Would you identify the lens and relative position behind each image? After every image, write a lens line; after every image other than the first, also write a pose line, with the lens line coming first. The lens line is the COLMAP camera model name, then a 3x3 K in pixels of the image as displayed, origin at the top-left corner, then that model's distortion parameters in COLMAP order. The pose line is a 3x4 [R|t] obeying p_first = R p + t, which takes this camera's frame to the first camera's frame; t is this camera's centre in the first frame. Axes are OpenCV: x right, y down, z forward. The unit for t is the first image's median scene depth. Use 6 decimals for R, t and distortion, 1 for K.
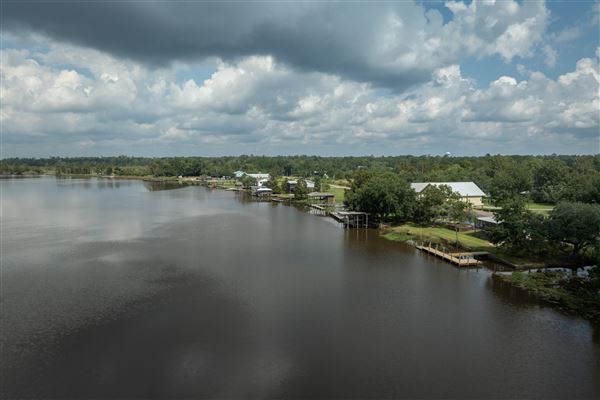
lens RADIAL K [[471.5, 0, 300.0], [0, 471.5, 200.0], [0, 0, 1]] dist [0.043177, -0.004682]
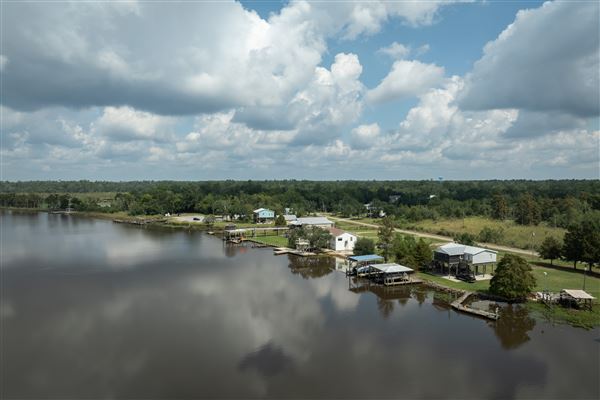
lens RADIAL K [[471.5, 0, 300.0], [0, 471.5, 200.0], [0, 0, 1]] dist [0.043177, -0.004682]
pose [[0.997675, -0.002412, 0.068111, -0.092364], [0.005596, 0.998898, -0.046606, -0.032756], [-0.067923, 0.046879, 0.996589, 0.252207]]
